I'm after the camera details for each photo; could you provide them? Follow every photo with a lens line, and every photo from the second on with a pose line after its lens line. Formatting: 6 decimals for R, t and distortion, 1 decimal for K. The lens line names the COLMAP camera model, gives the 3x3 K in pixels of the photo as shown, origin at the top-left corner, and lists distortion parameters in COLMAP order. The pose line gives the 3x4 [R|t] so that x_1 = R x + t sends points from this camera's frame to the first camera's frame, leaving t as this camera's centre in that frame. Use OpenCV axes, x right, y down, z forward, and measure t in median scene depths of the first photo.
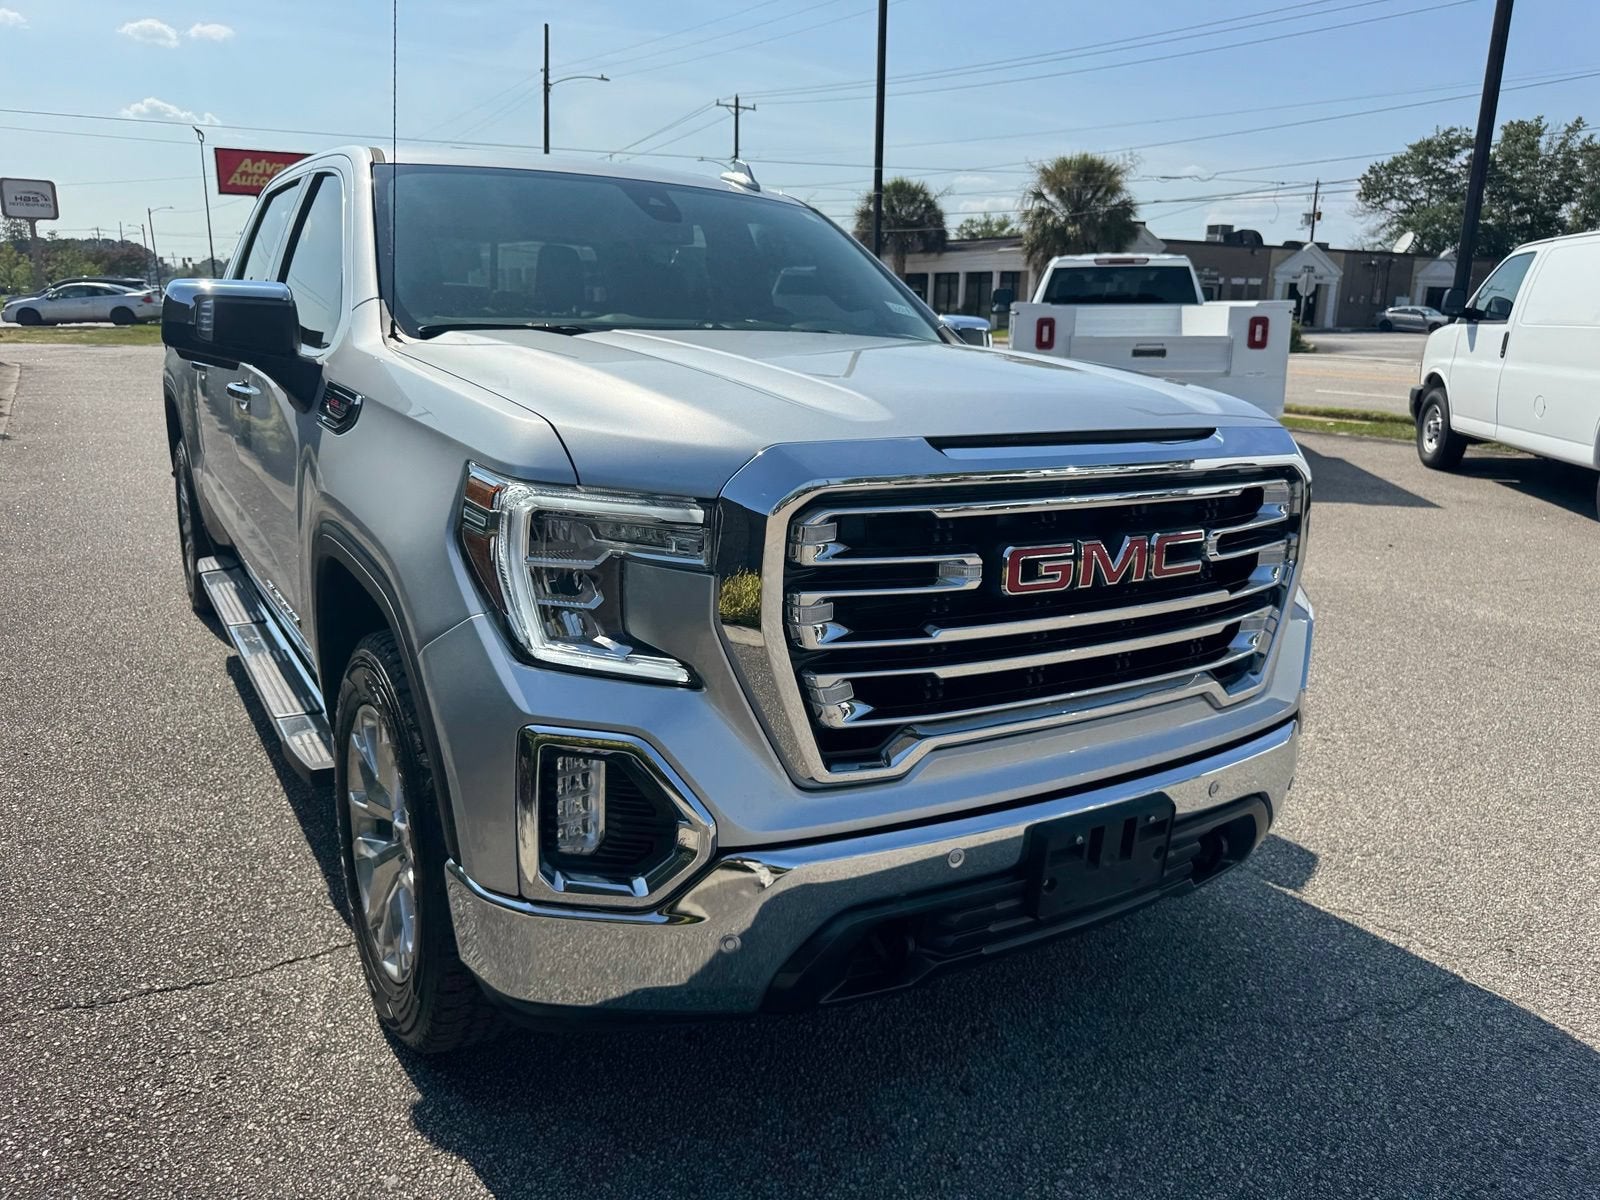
lens RADIAL K [[1132.4, 0, 800.0], [0, 1132.4, 600.0], [0, 0, 1]] dist [0.047039, -0.055244]
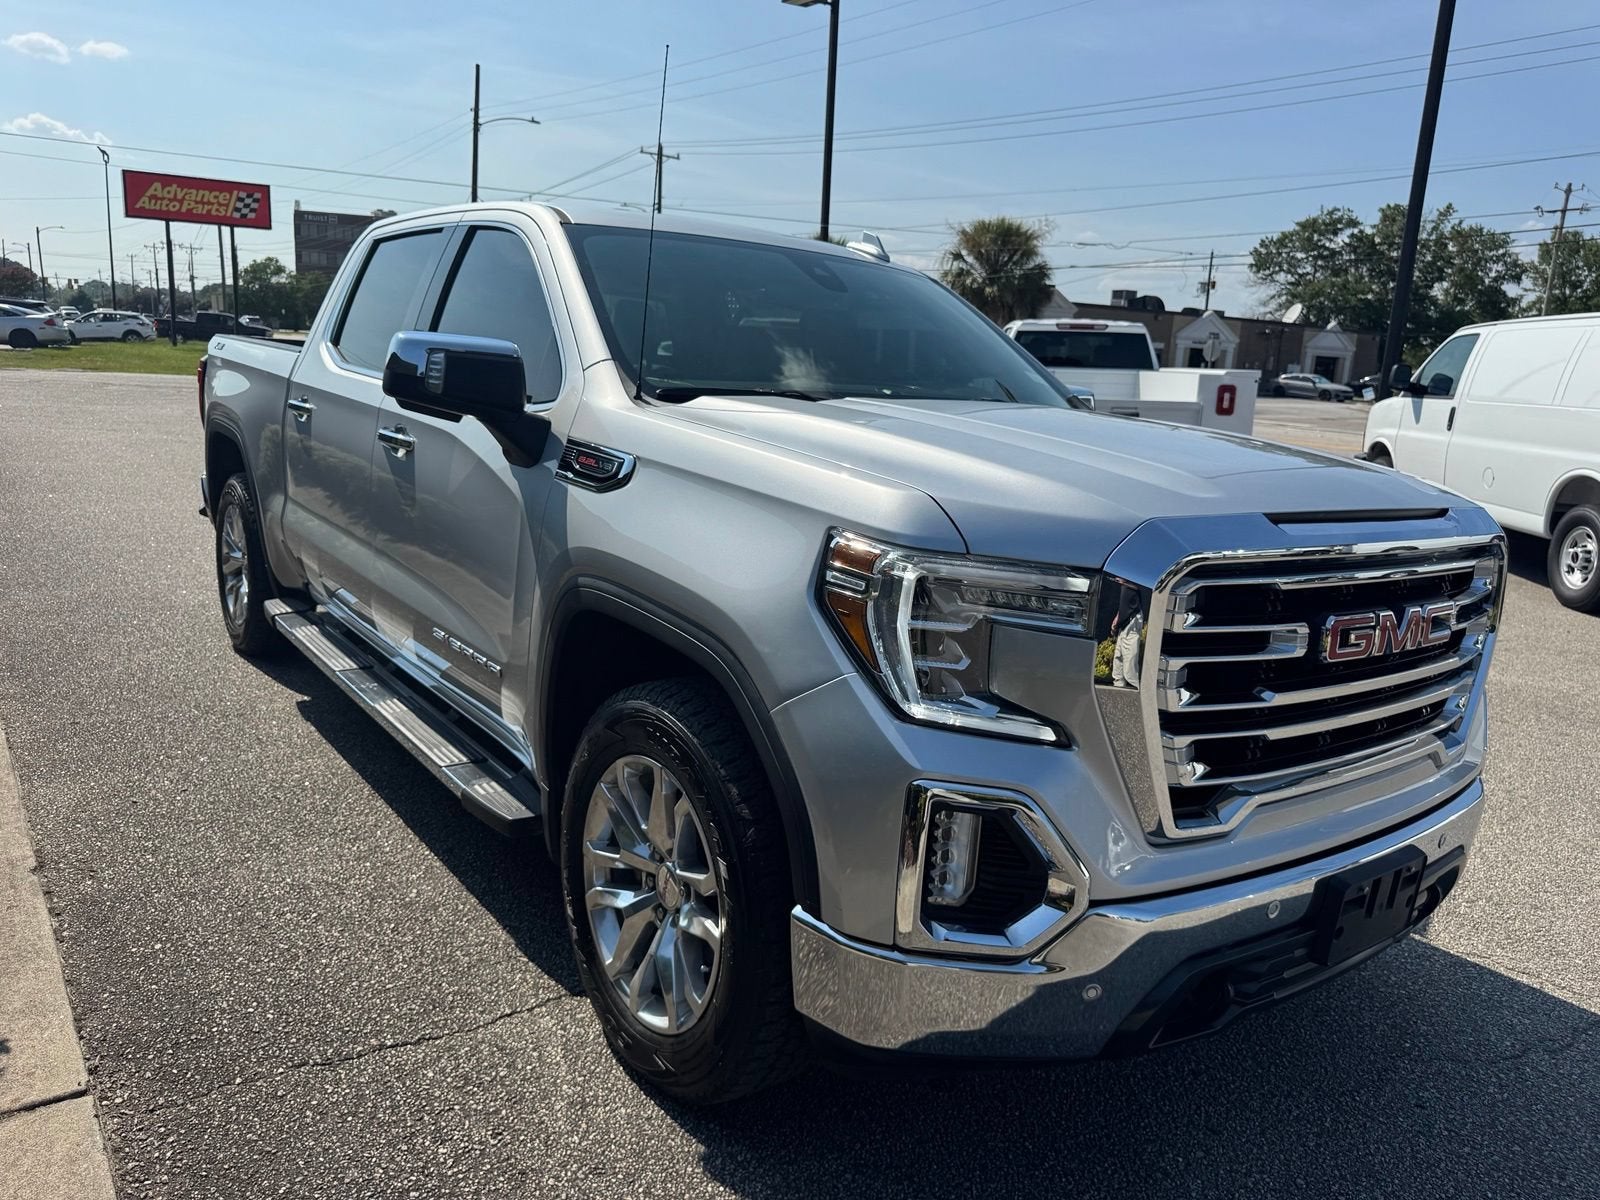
lens RADIAL K [[1132.7, 0, 794.4], [0, 1132.7, 594.9], [0, 0, 1]] dist [0.079310, -0.121171]
pose [[0.996319, 0.018645, 0.083668, -0.340275], [-0.014989, 0.998914, -0.044122, -0.010286], [-0.084400, 0.042705, 0.995516, -0.035494]]
